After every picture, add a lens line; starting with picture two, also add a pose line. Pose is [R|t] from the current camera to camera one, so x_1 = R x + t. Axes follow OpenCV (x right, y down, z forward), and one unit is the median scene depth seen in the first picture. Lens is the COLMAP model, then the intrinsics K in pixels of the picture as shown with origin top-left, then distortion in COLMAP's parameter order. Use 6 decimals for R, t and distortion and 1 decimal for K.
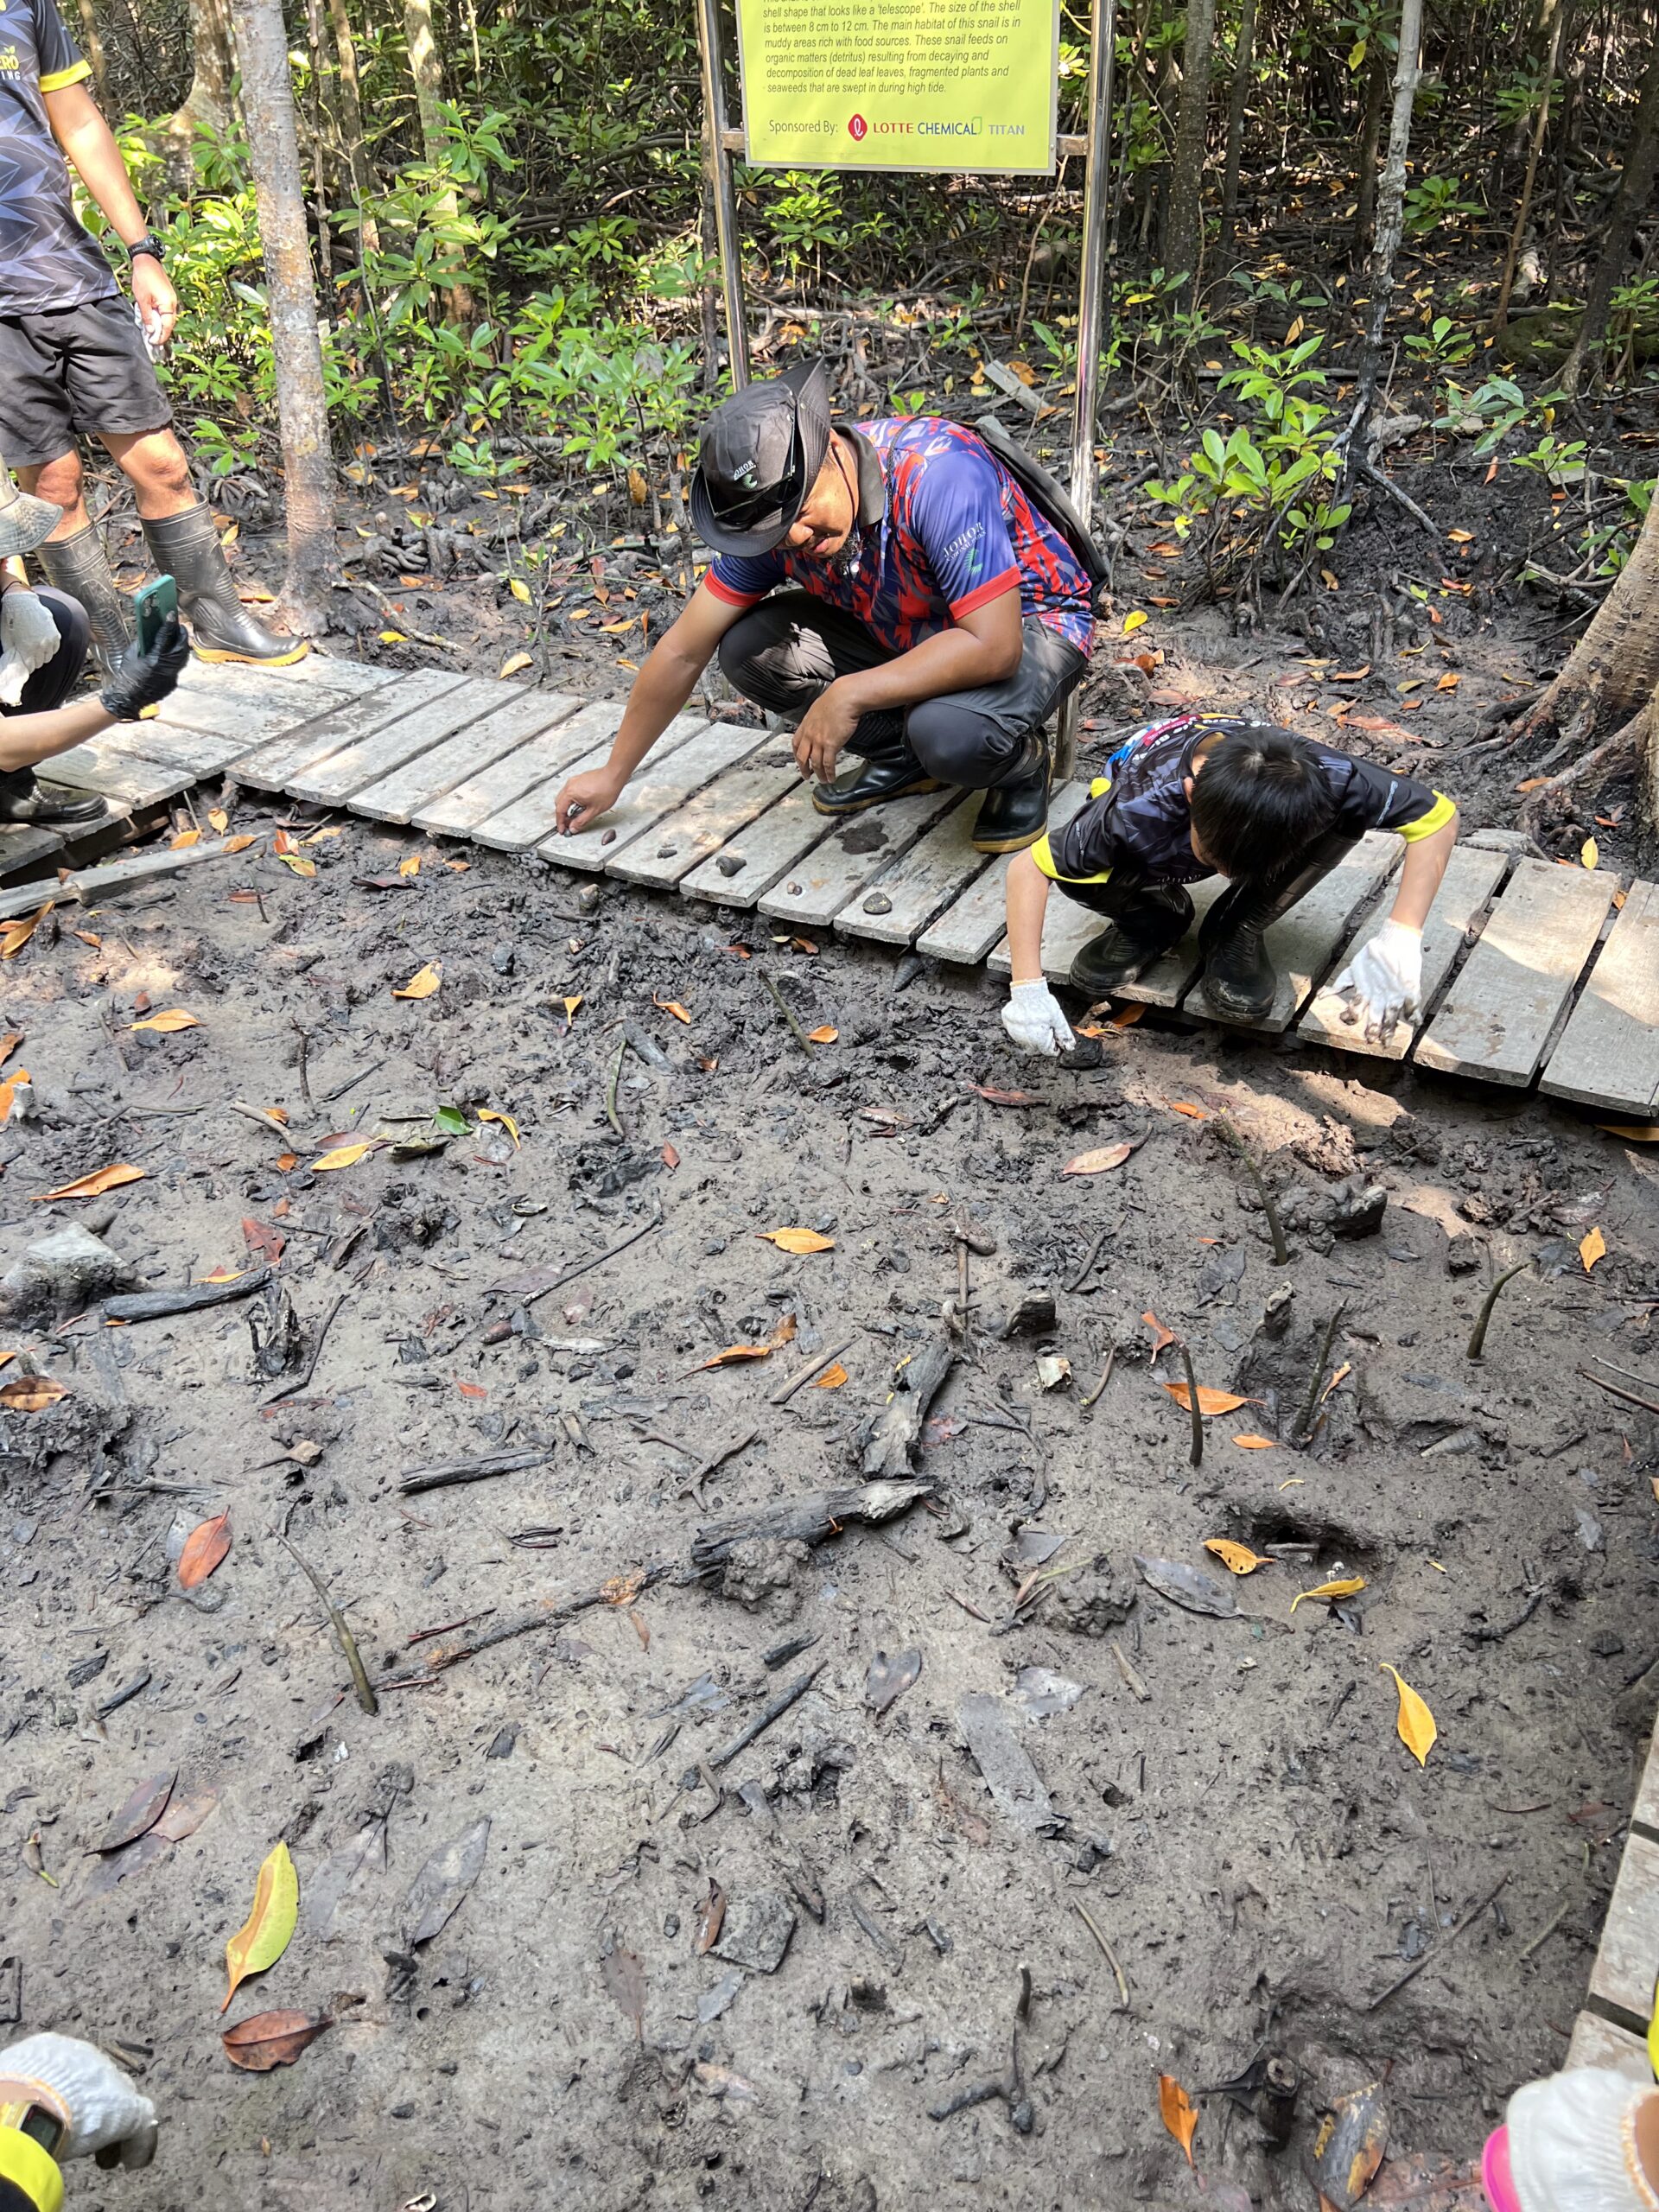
lens RADIAL K [[1665.4, 0, 805.9], [0, 1665.4, 1095.4], [0, 0, 1]] dist [0.037158, -0.041754]
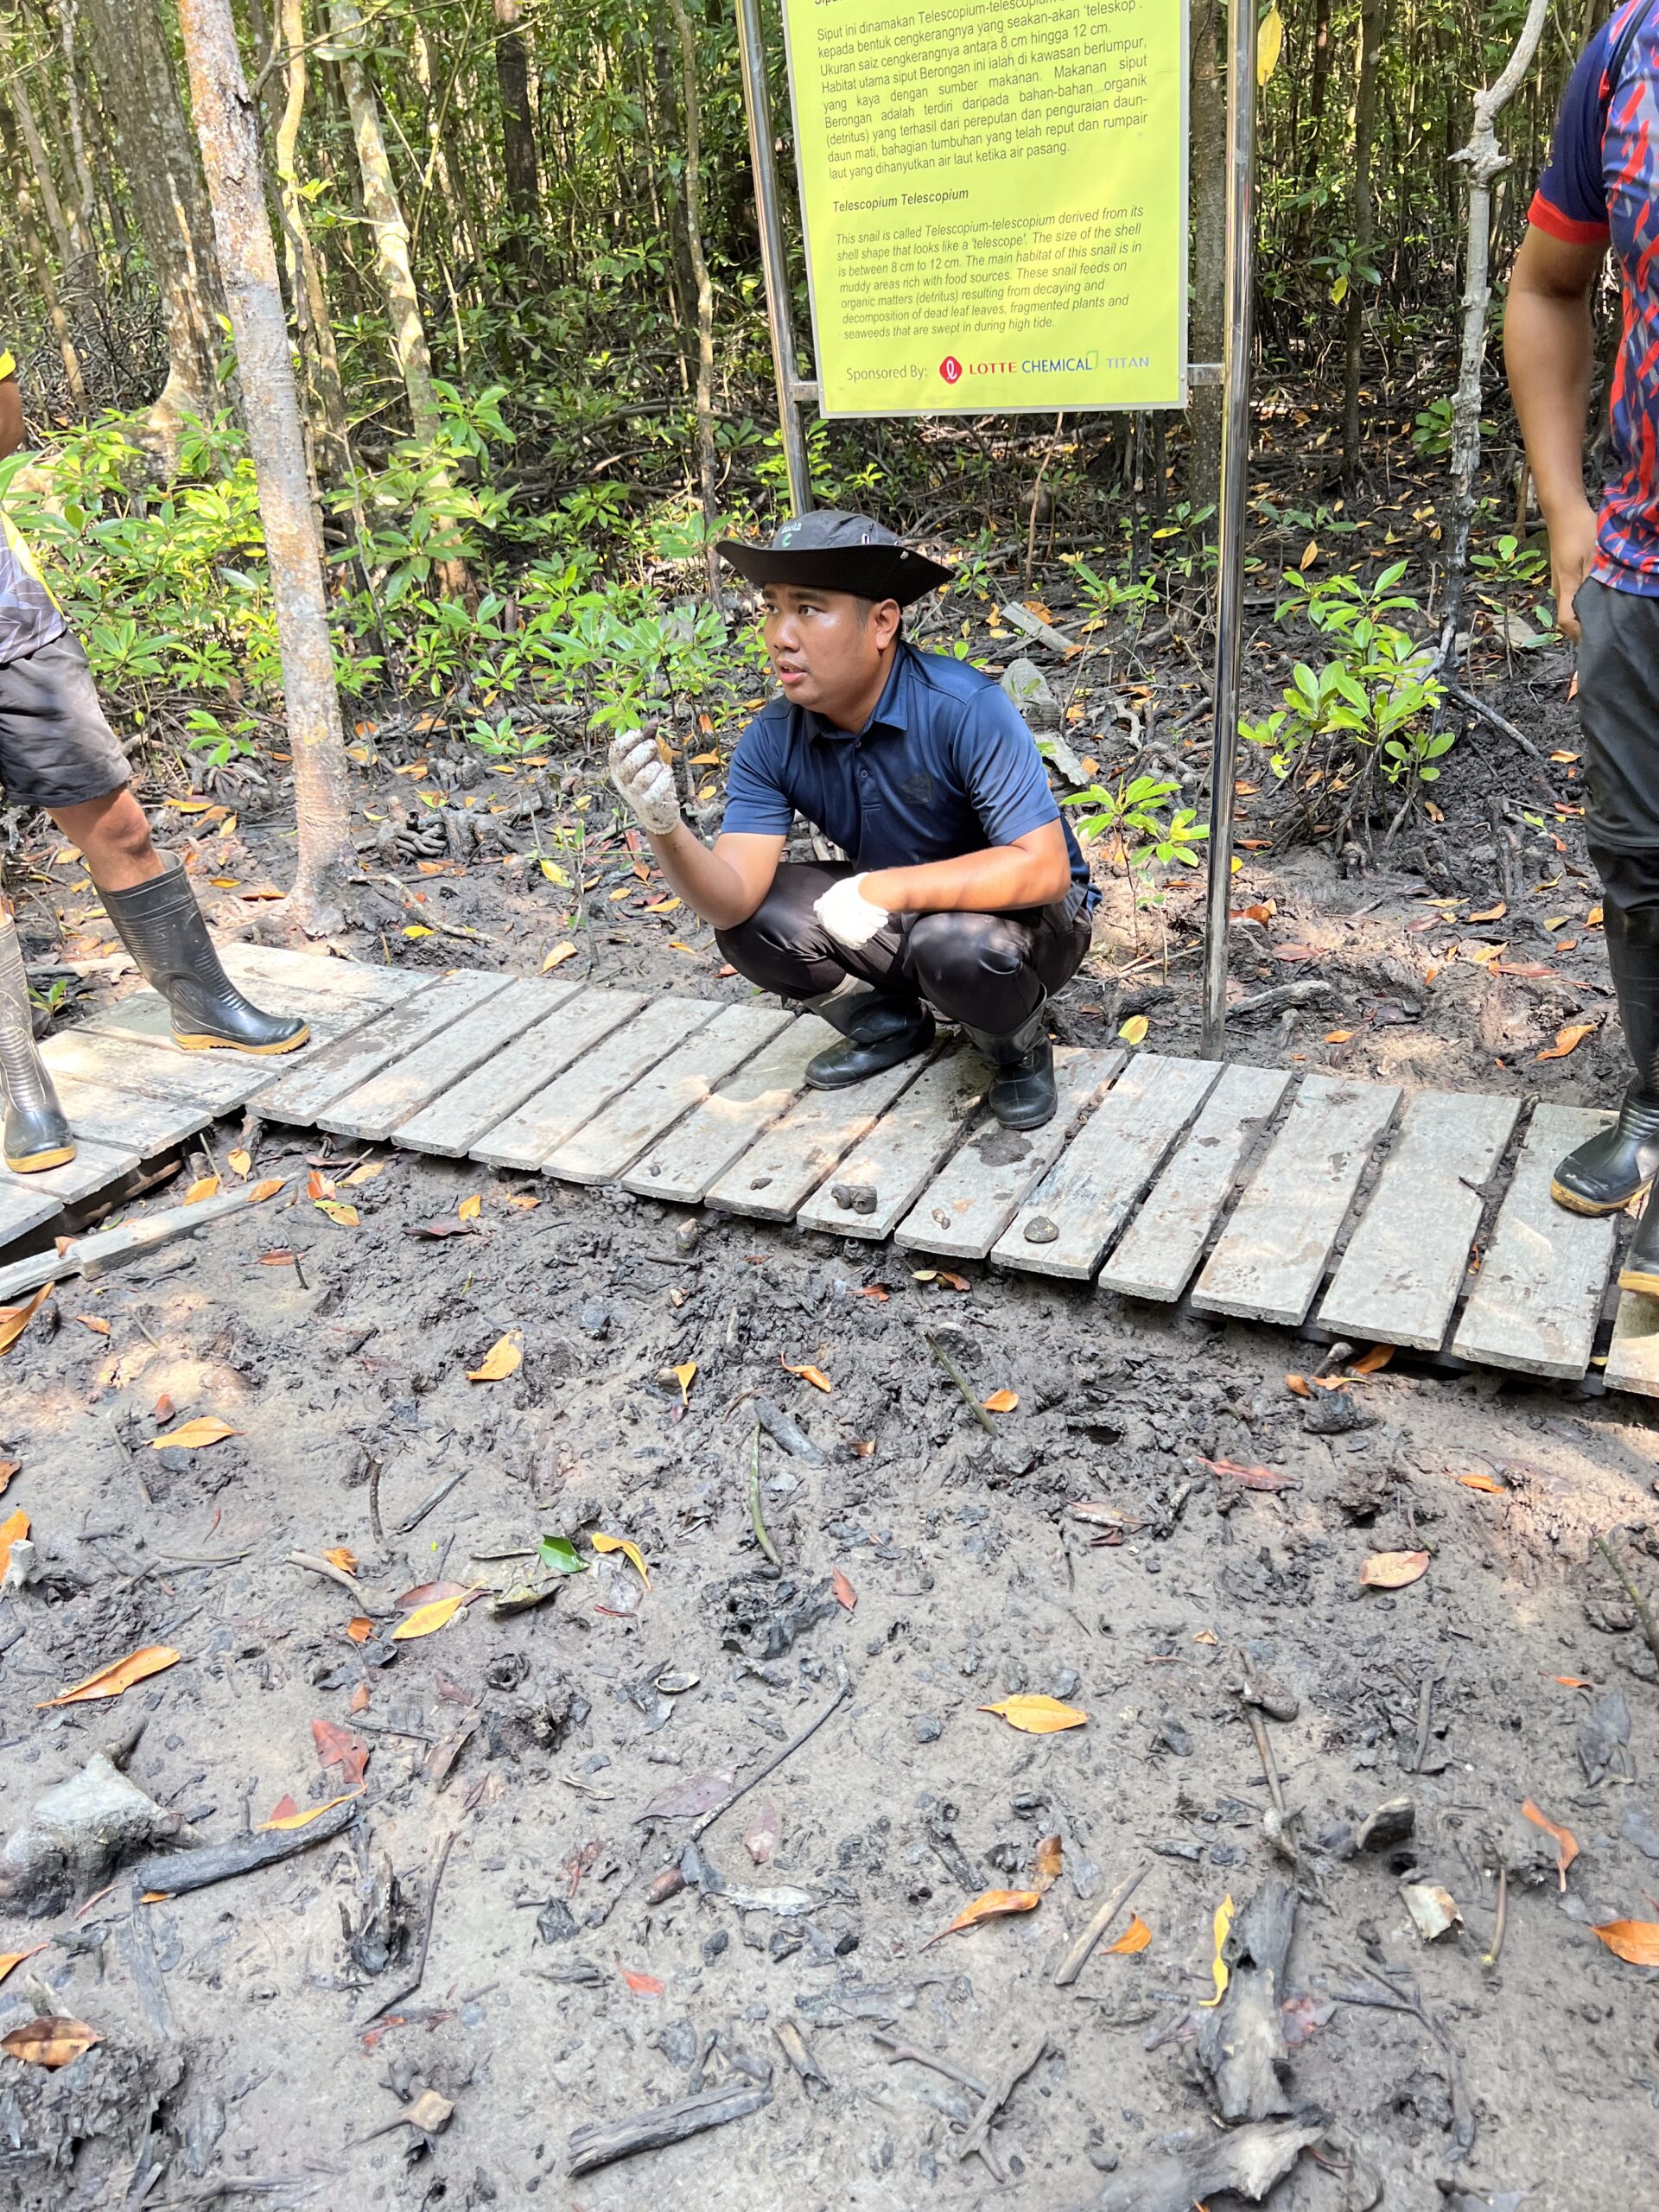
lens RADIAL K [[1667.6, 0, 831.6], [0, 1667.6, 1123.6], [0, 0, 1]] dist [0.038323, -0.045761]
pose [[0.997584, -0.064058, 0.026890, -0.110316], [0.066669, 0.991560, -0.111190, -0.111337], [-0.019540, 0.112714, 0.993435, 0.210545]]
